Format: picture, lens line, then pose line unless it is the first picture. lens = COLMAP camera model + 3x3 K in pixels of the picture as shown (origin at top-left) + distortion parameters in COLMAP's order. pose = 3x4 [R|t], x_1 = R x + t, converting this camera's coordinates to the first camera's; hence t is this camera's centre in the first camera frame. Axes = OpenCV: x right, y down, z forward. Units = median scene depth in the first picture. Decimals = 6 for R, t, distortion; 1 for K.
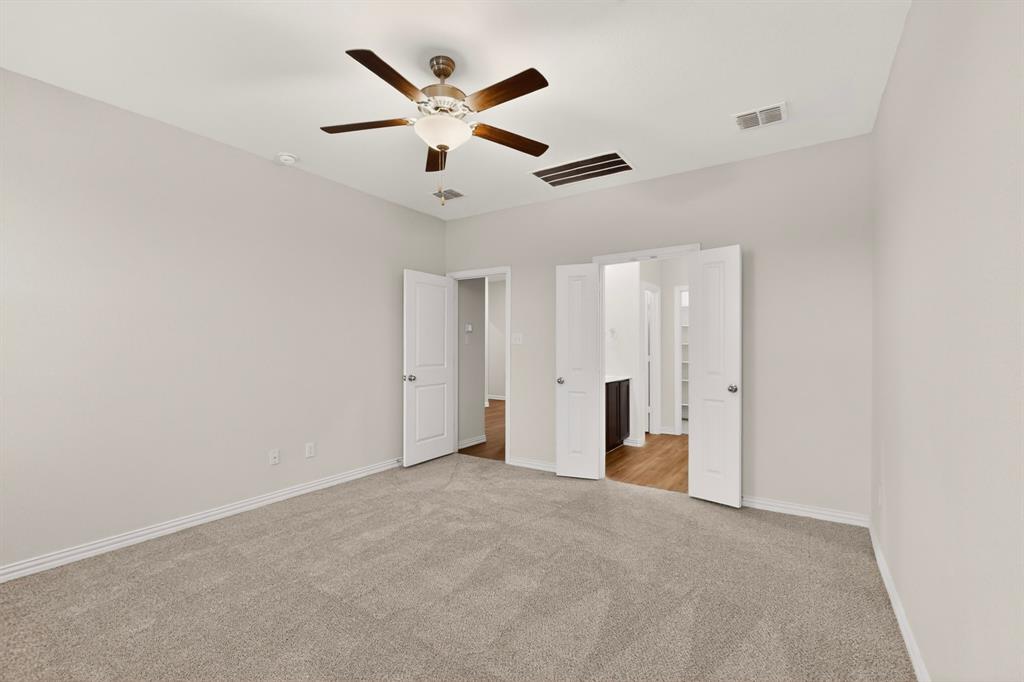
lens RADIAL K [[447.0, 0, 515.8], [0, 447.0, 341.6], [0, 0, 1]] dist [-0.008268, -0.000434]
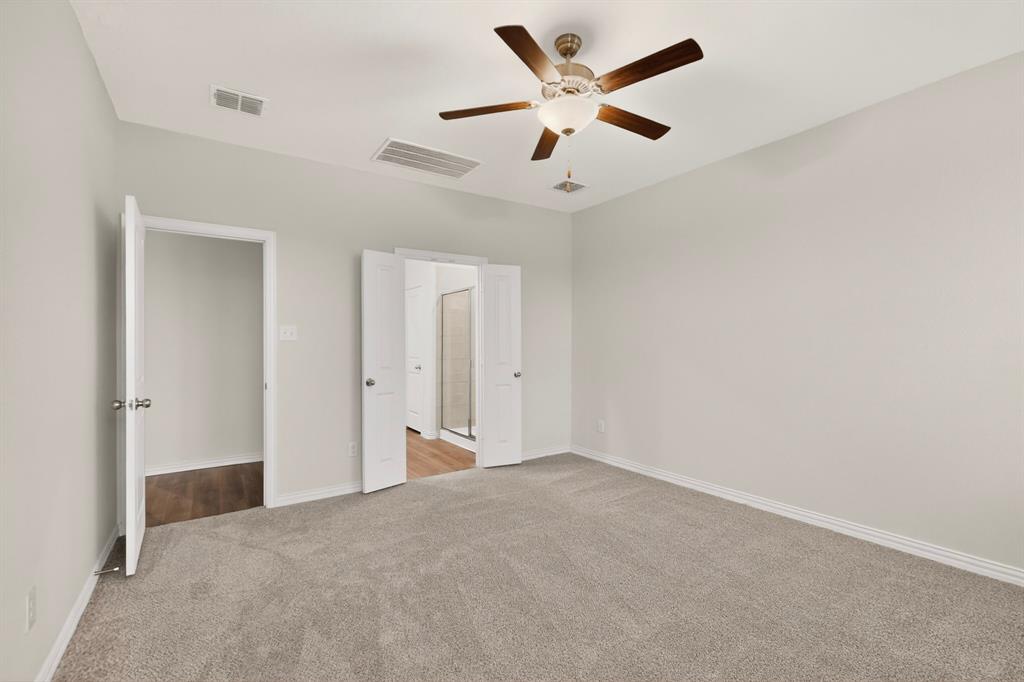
lens RADIAL K [[447.0, 0, 508.6], [0, 447.0, 339.3], [0, 0, 1]] dist [-0.008268, -0.000434]
pose [[0.402785, -0.006715, 0.915270, -0.601473], [-0.005483, 0.999937, 0.009749, -0.008457], [-0.915278, -0.008945, 0.402723, 0.412516]]
